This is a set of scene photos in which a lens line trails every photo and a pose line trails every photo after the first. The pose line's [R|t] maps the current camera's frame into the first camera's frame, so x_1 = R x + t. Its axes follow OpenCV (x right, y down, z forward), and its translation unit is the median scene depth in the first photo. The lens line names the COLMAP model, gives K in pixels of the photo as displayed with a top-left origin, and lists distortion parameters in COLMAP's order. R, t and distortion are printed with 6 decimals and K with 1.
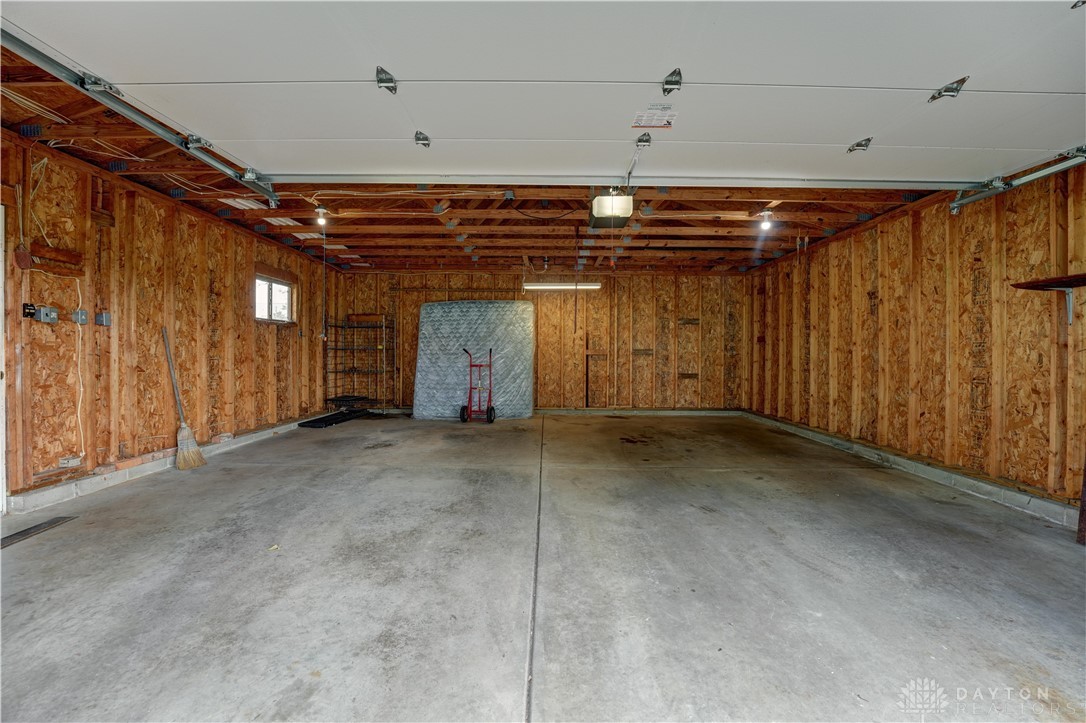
lens RADIAL K [[441.6, 0, 549.2], [0, 441.6, 355.7], [0, 0, 1]] dist [-0.031392, 0.003630]
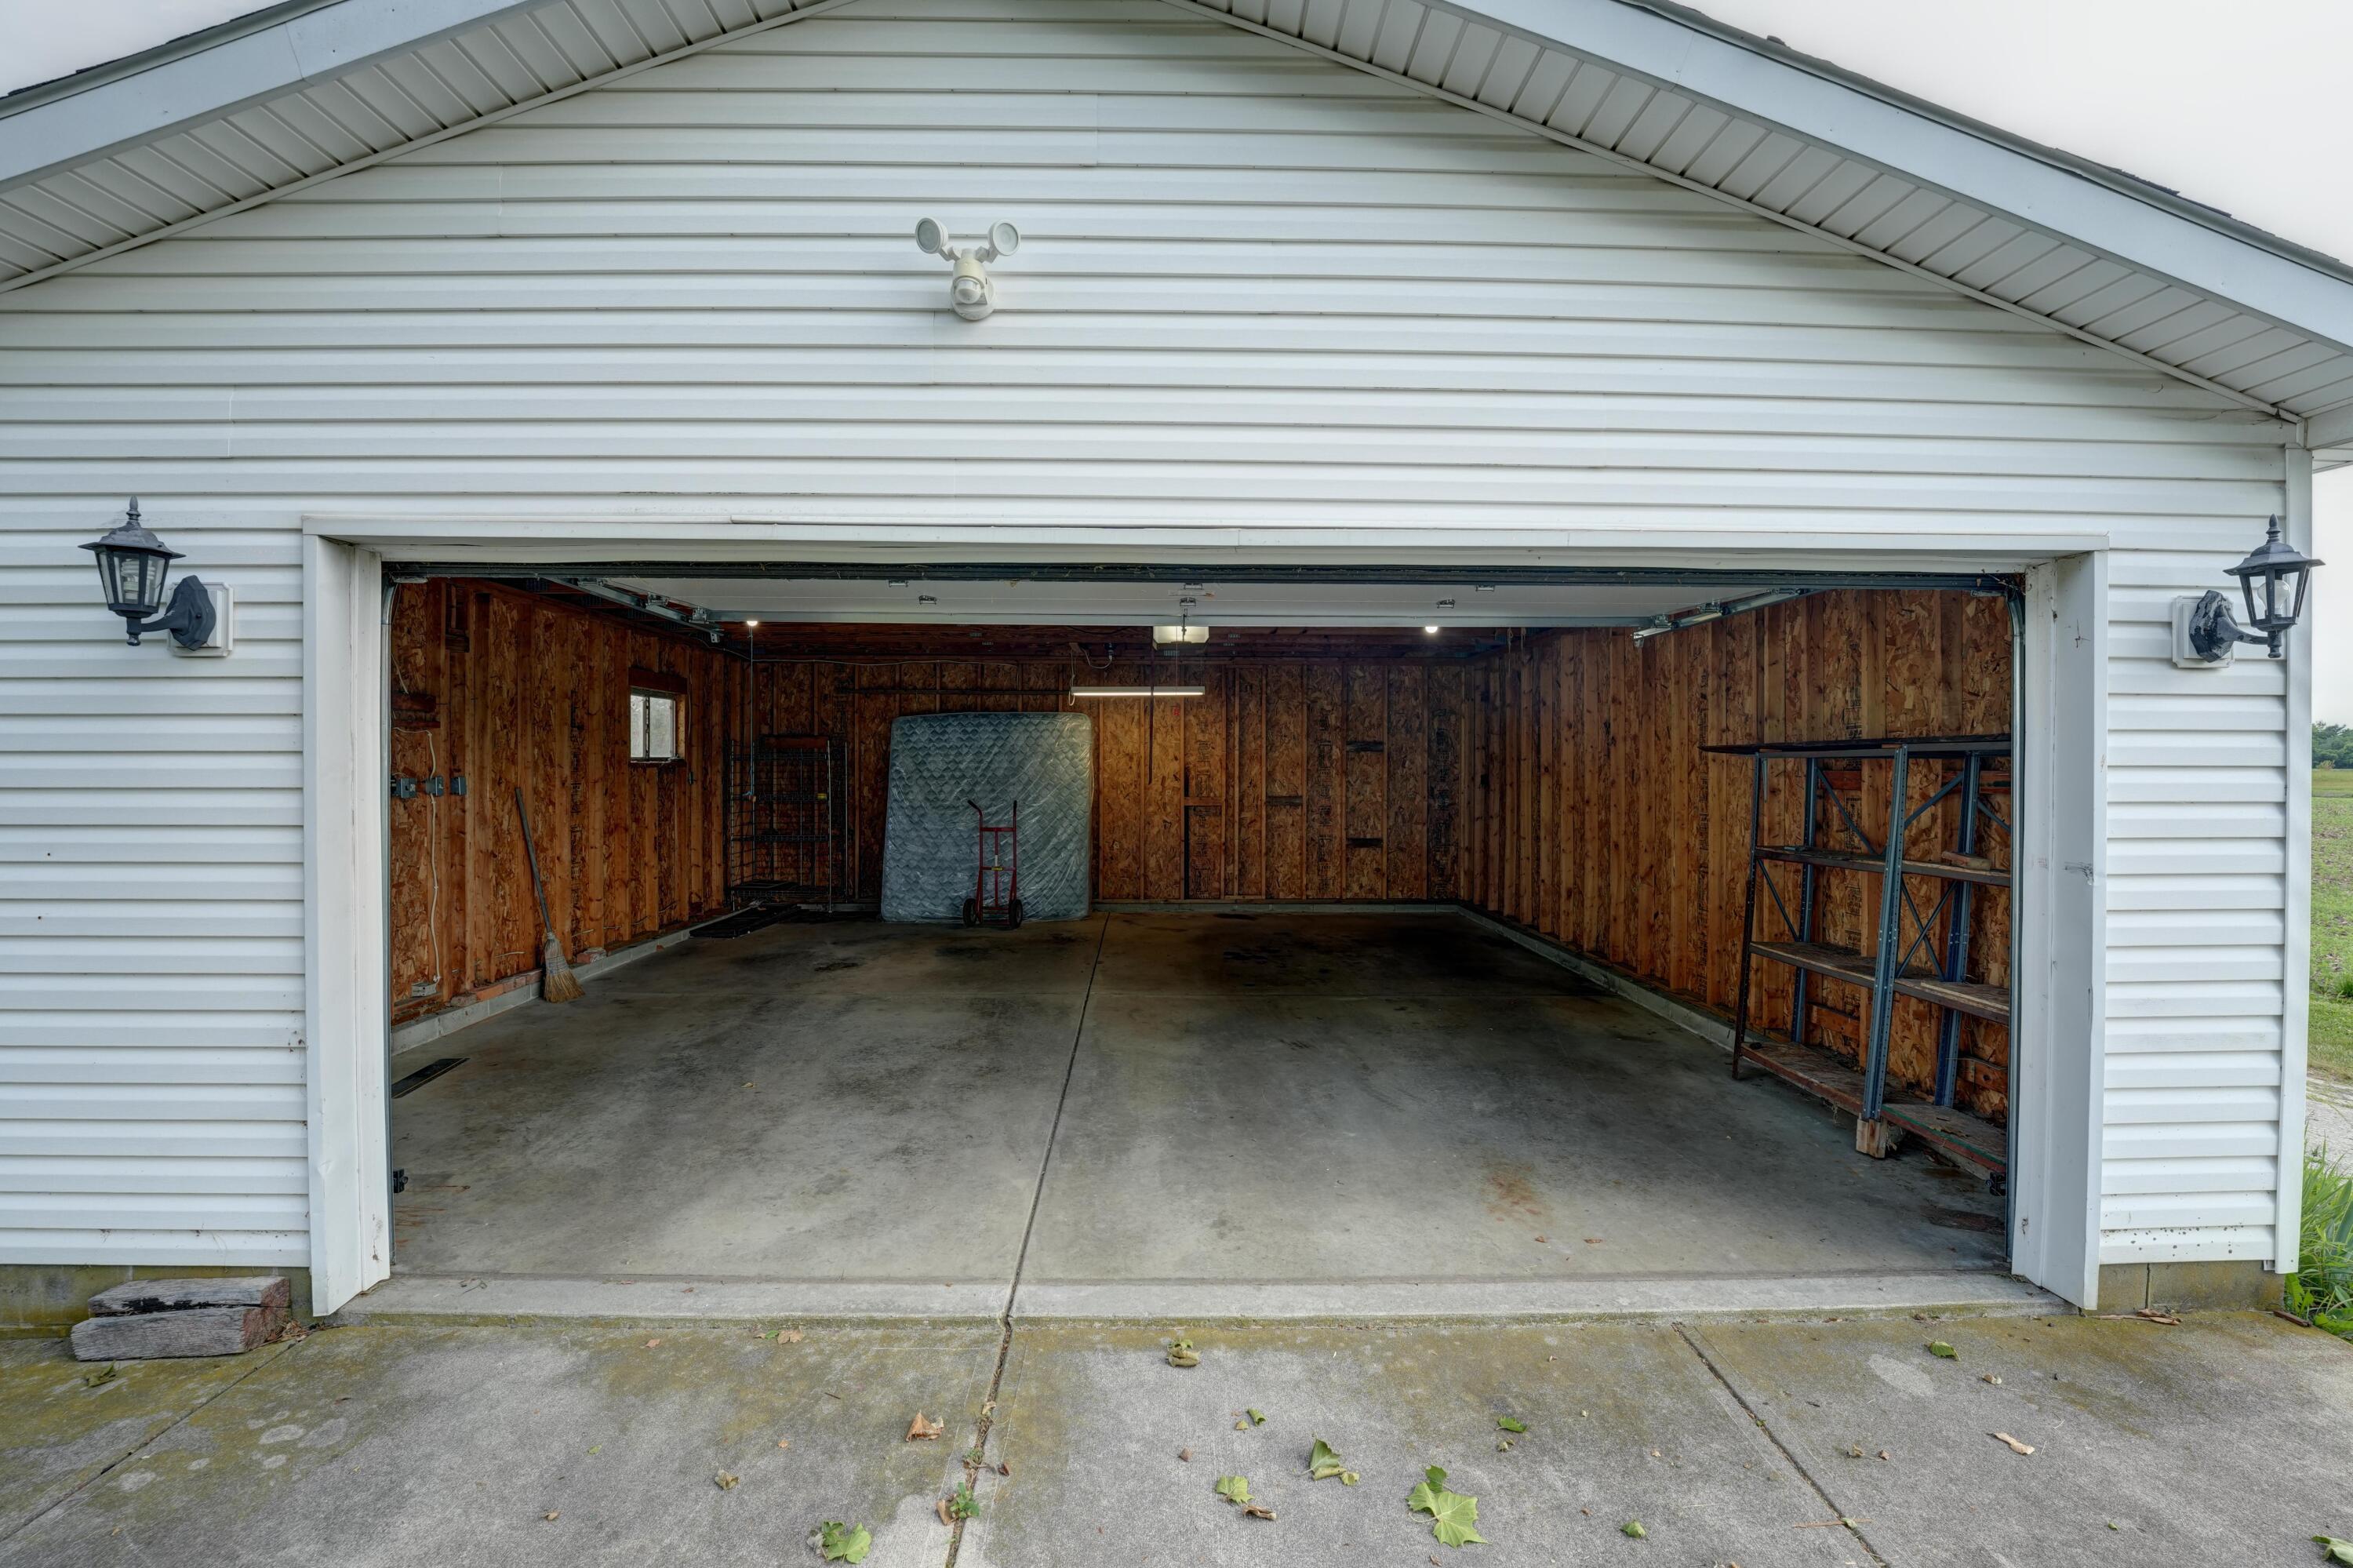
lens RADIAL K [[956.8, 0, 1161.4], [0, 956.8, 772.7], [0, 0, 1]] dist [-0.031392, 0.003630]
pose [[0.999887, -0.002496, 0.014813, 0.073212], [0.002561, 0.999987, -0.004398, -0.081087], [-0.014802, 0.004436, 0.999881, -0.463748]]
